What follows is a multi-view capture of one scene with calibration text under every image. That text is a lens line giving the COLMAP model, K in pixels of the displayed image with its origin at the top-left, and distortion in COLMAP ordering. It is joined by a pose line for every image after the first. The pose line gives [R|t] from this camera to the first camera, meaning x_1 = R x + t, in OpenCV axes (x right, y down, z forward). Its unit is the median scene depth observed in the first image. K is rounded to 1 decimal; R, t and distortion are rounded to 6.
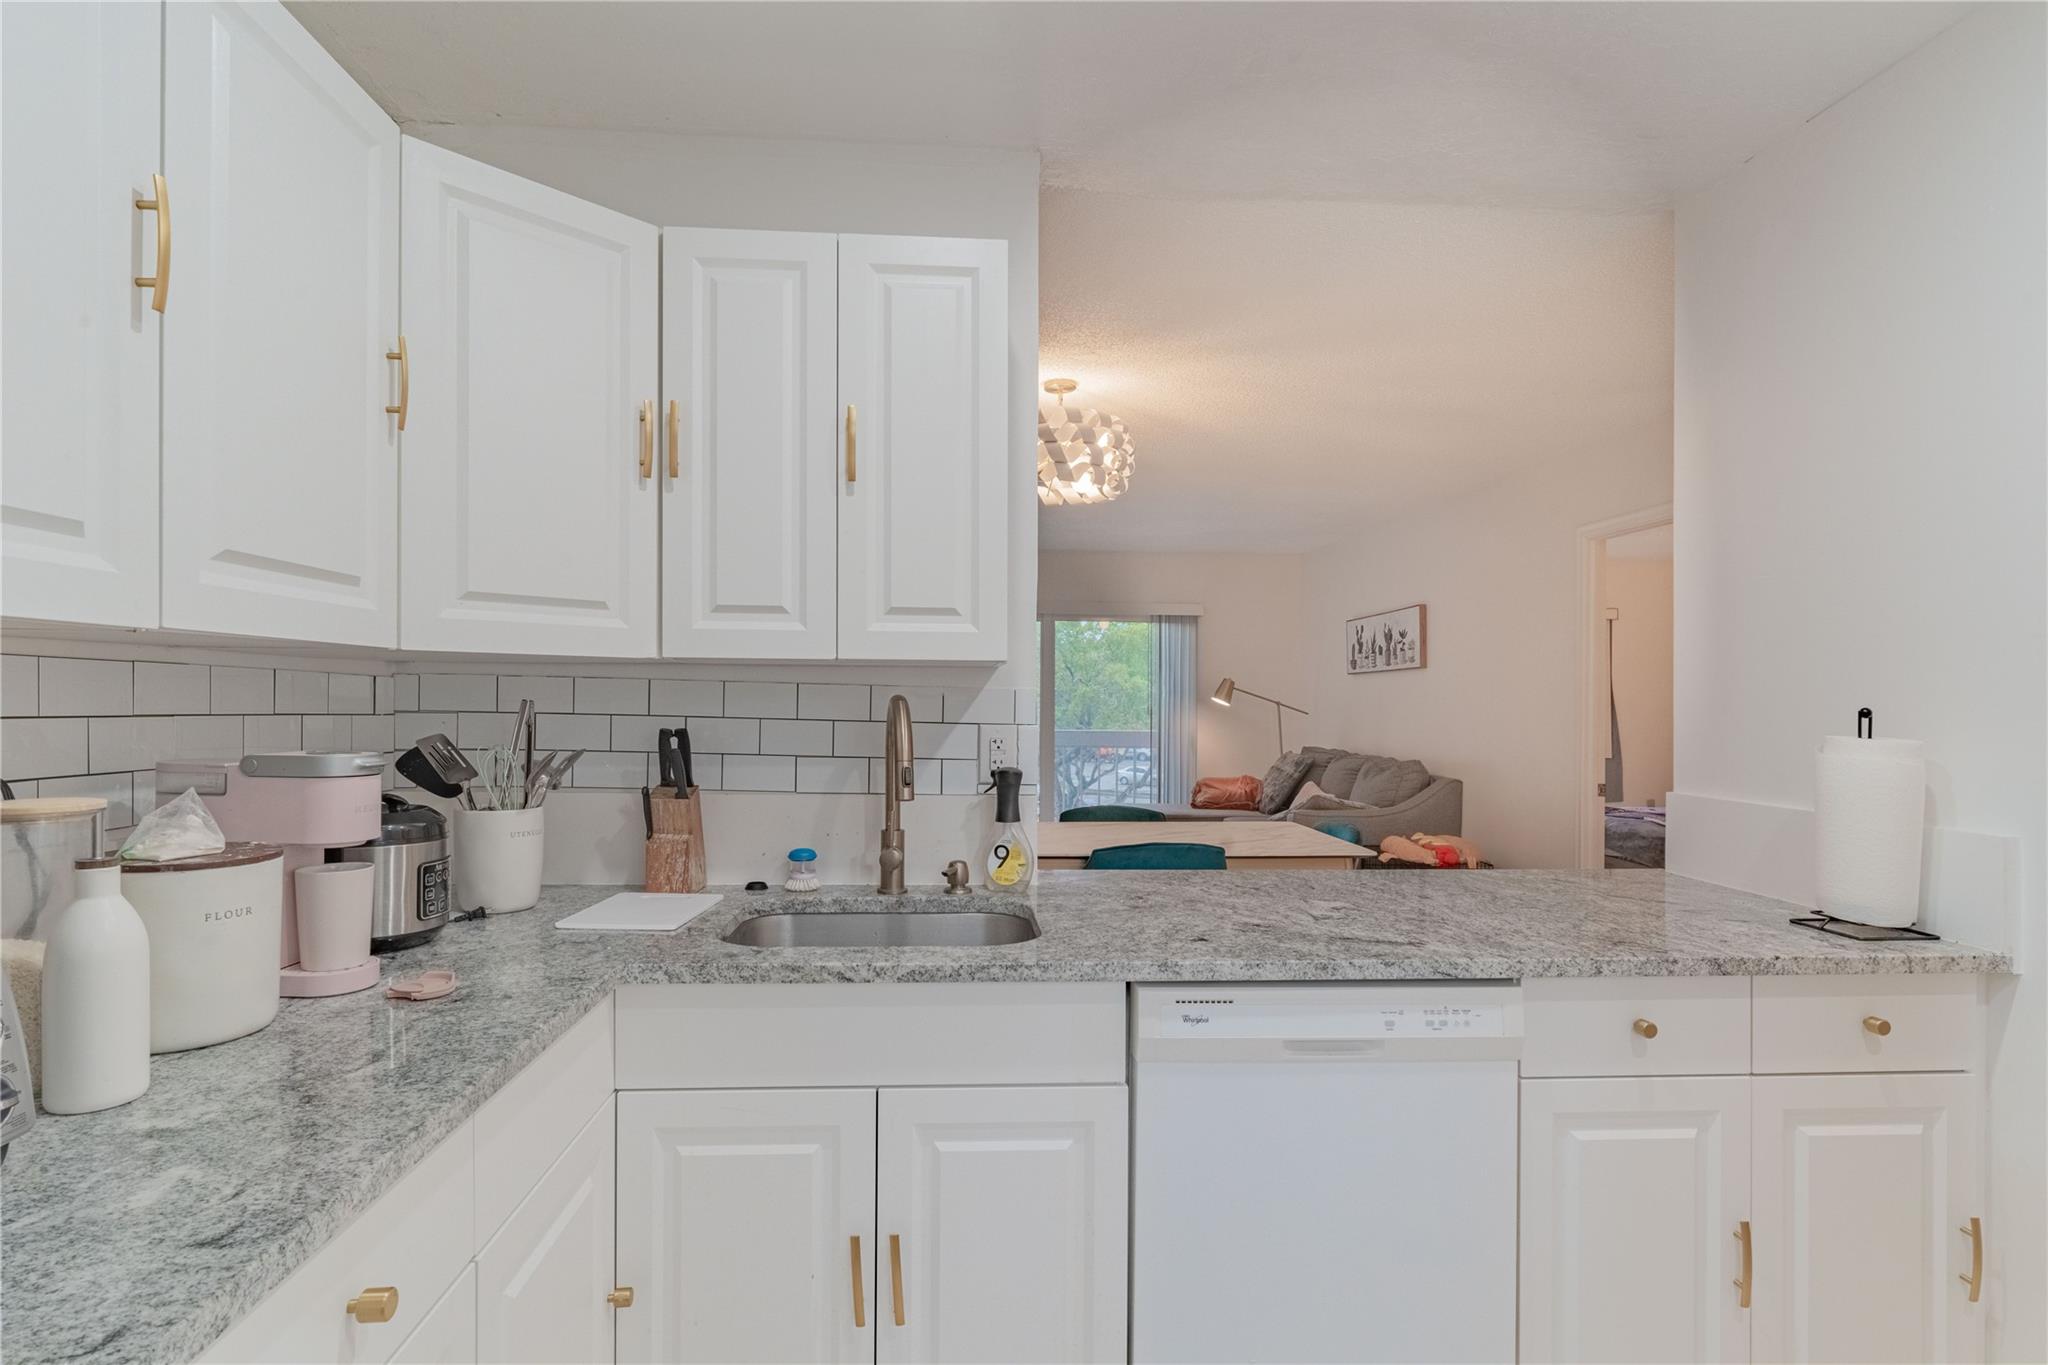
lens RADIAL K [[1049.5, 0, 1021.4], [0, 1049.5, 693.2], [0, 0, 1]] dist [-0.000508, -0.000053]
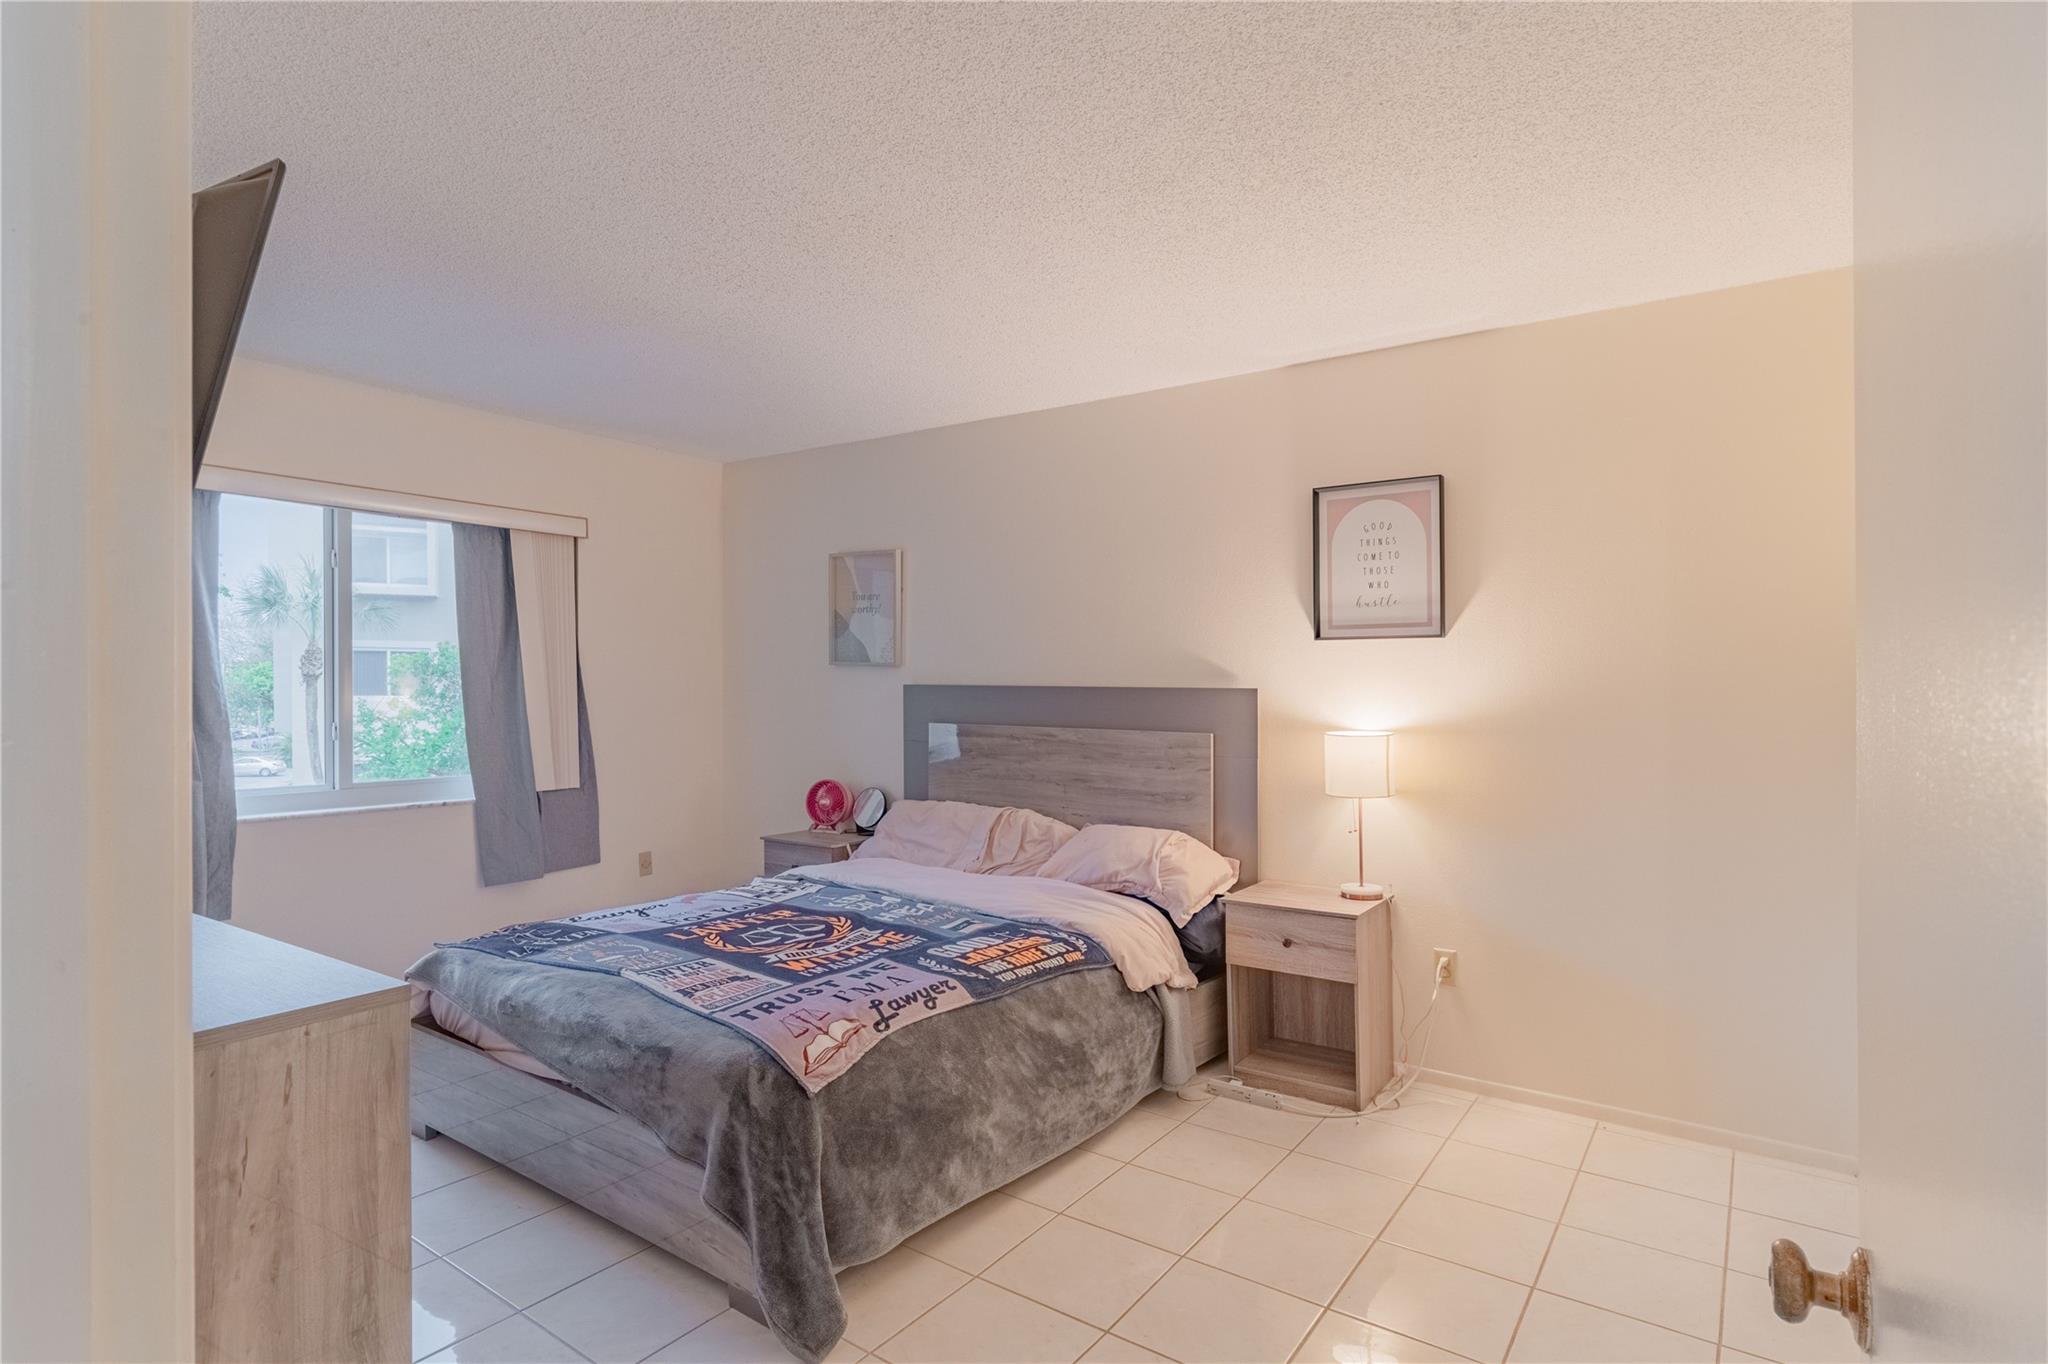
lens RADIAL K [[1049.5, 0, 1022.9], [0, 1049.5, 682.7], [0, 0, 1]] dist [-0.000508, -0.000053]
pose [[0.634501, 0.000007, 0.772922, 0.272364], [-0.001990, 0.999997, 0.001624, 0.003951], [-0.772920, -0.002568, 0.634499, 0.448640]]
